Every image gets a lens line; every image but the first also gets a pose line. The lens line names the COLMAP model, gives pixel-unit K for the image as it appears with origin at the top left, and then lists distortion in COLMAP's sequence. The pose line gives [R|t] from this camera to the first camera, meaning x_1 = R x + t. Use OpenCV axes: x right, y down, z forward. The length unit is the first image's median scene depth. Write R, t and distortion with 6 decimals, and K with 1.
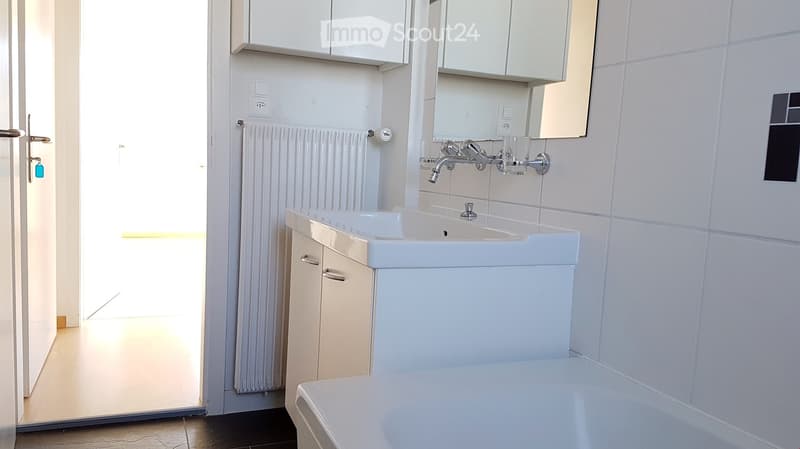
lens RADIAL K [[606.1, 0, 400.0], [0, 606.1, 224.5], [0, 0, 1]] dist [0.219822, -0.411853]
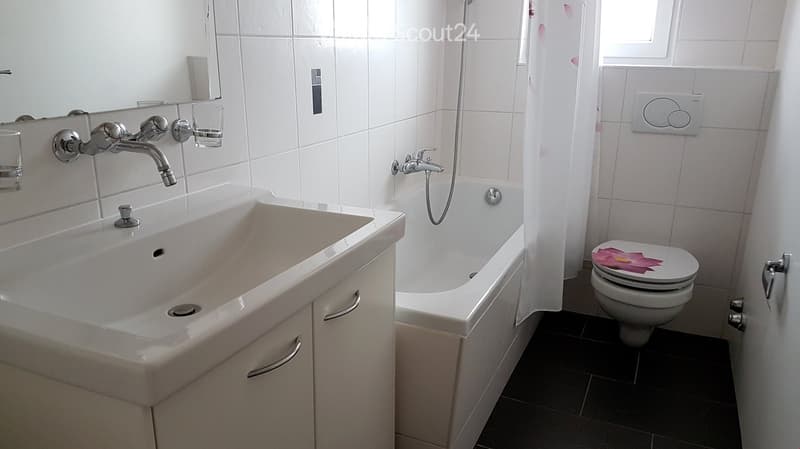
lens RADIAL K [[606.1, 0, 400.0], [0, 606.1, 224.5], [0, 0, 1]] dist [0.219822, -0.411853]
pose [[-0.678872, -0.260483, 0.686500, -0.665721], [0.032188, 0.923502, 0.382240, -0.314936], [-0.733551, 0.281589, -0.618555, 1.372402]]
